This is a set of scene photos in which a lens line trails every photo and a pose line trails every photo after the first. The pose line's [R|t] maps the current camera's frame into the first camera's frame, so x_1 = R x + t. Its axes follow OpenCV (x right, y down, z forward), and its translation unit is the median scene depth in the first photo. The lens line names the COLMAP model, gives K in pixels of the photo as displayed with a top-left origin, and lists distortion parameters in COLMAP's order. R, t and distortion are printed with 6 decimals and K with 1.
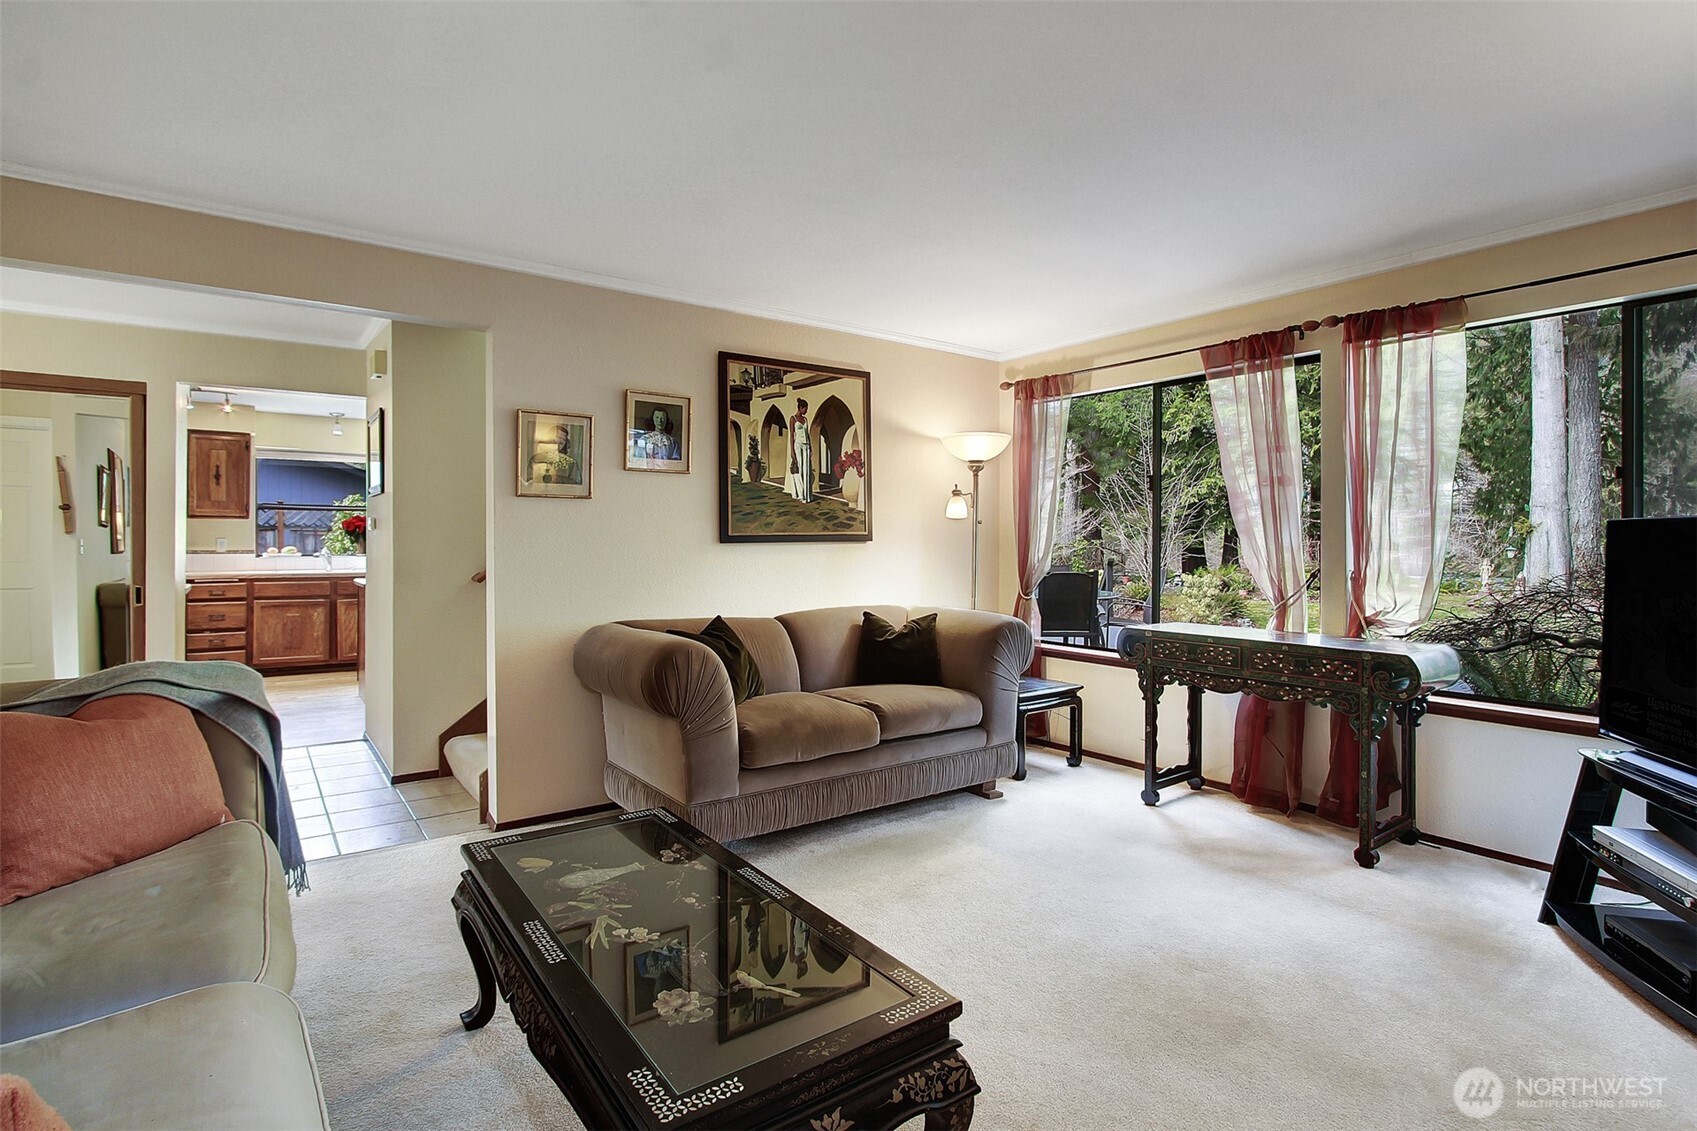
lens RADIAL K [[831.7, 0, 869.2], [0, 831.7, 555.3], [0, 0, 1]] dist [-0.015313, 0.002305]
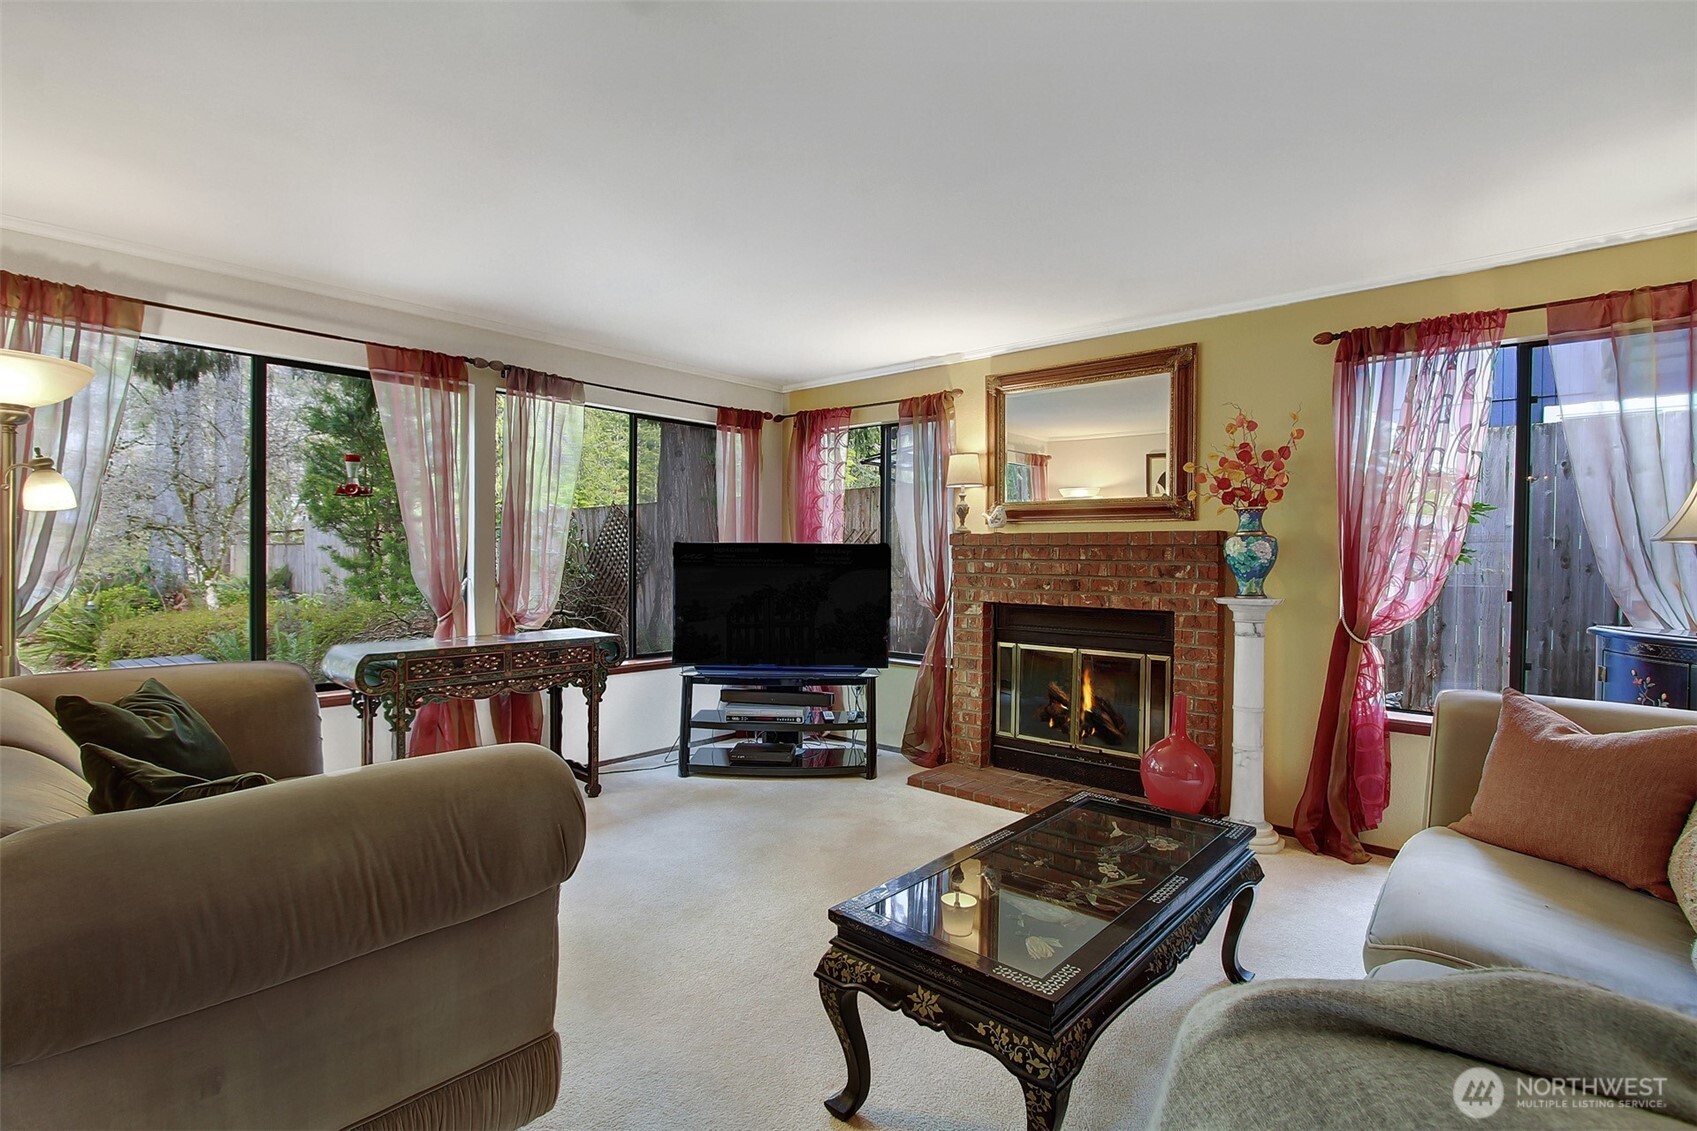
lens RADIAL K [[774.2, 0, 843.4], [0, 774.2, 568.4], [0, 0, 1]] dist [-0.013209, 0.000565]
pose [[-0.180271, -0.011099, 0.983554, -0.624078], [0.017985, 0.999732, 0.014578, -0.004108], [-0.983453, 0.020318, -0.180023, 0.746209]]
